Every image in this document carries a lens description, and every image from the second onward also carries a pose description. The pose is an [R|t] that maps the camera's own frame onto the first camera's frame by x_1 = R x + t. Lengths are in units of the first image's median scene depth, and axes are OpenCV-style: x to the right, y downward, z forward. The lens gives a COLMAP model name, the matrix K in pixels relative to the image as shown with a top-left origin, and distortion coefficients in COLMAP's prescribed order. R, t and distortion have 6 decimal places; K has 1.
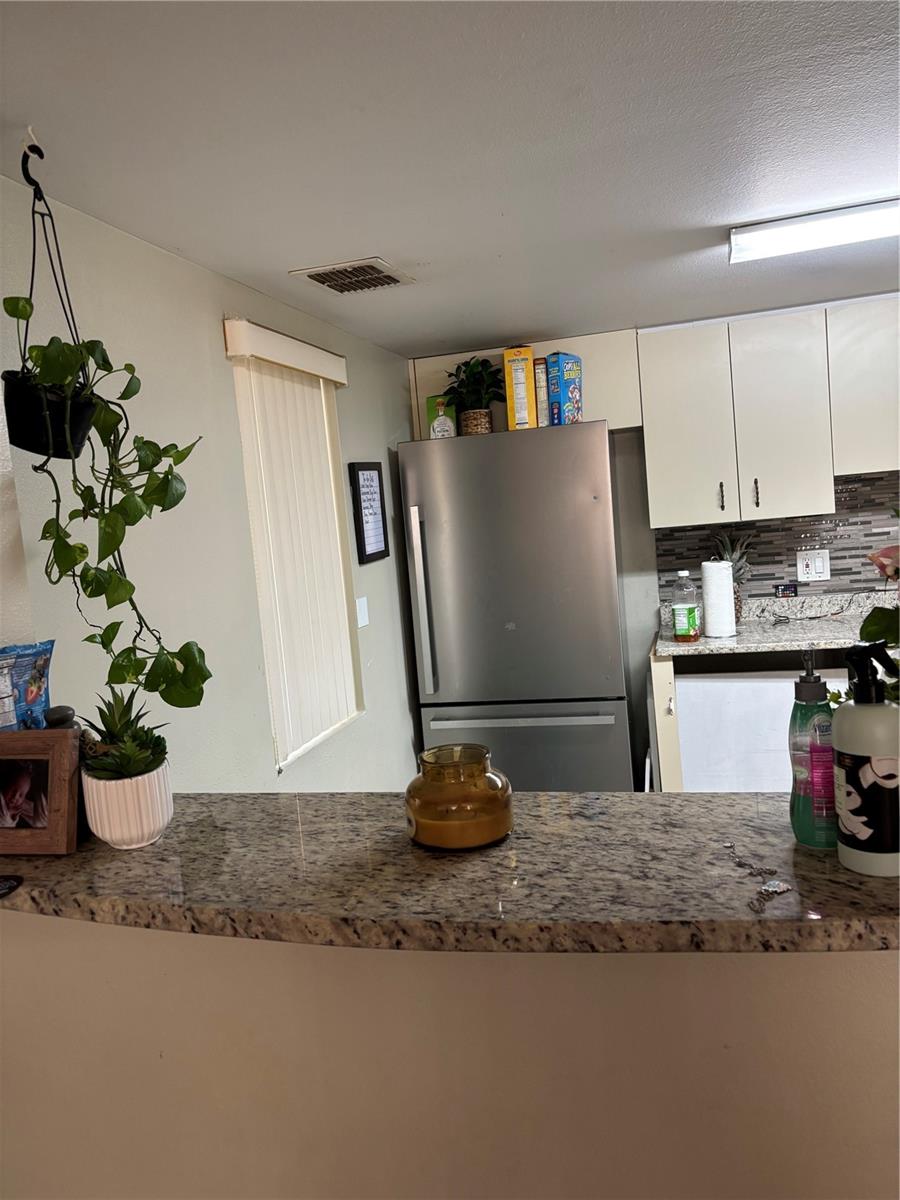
lens RADIAL K [[897.1, 0, 447.7], [0, 897.1, 601.8], [0, 0, 1]] dist [0.013061, -0.000417]
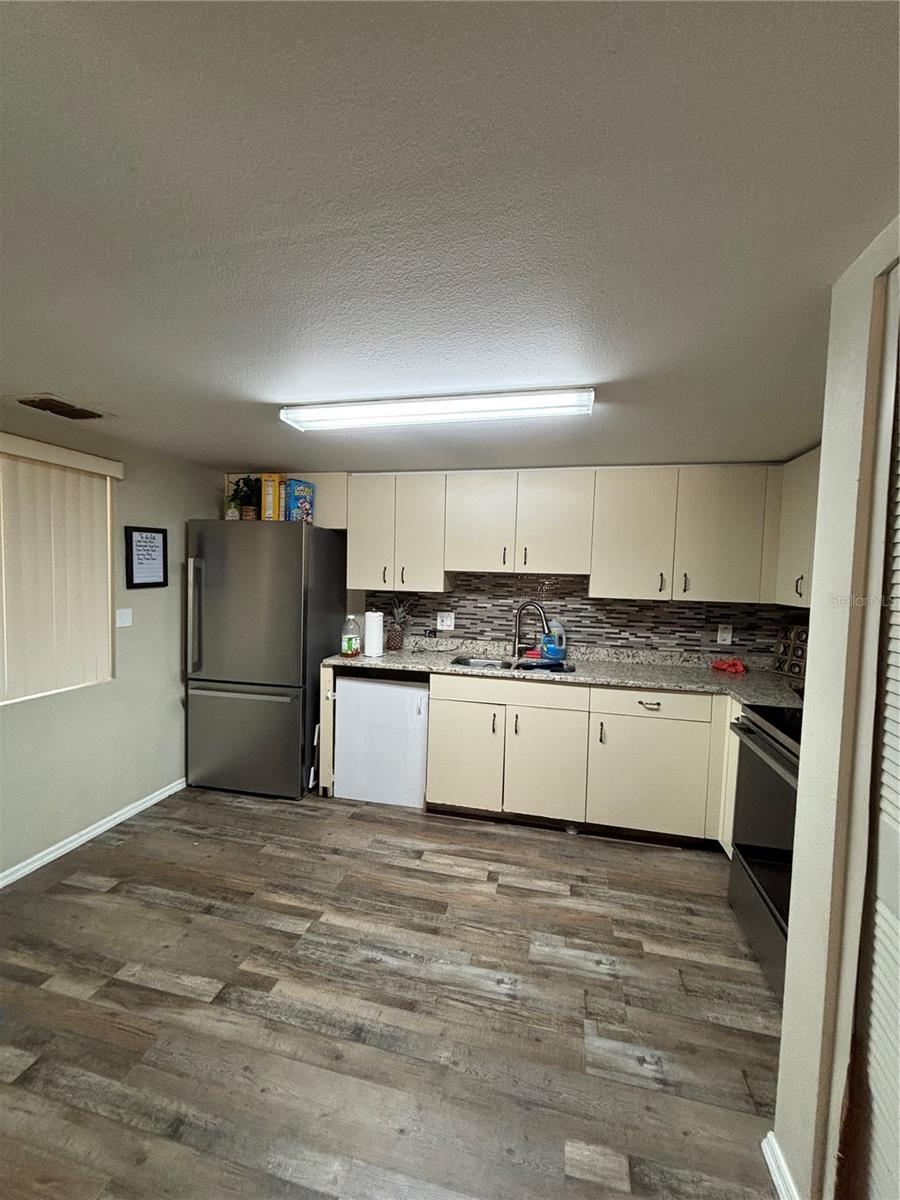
lens RADIAL K [[483.9, 0, 452.3], [0, 483.9, 597.5], [0, 0, 1]] dist [0.000043, -0.000051]
pose [[0.990969, 0.116172, 0.066967, 0.381035], [-0.112763, 0.992227, -0.052629, -0.040967], [-0.072561, 0.044602, 0.996366, 0.076364]]
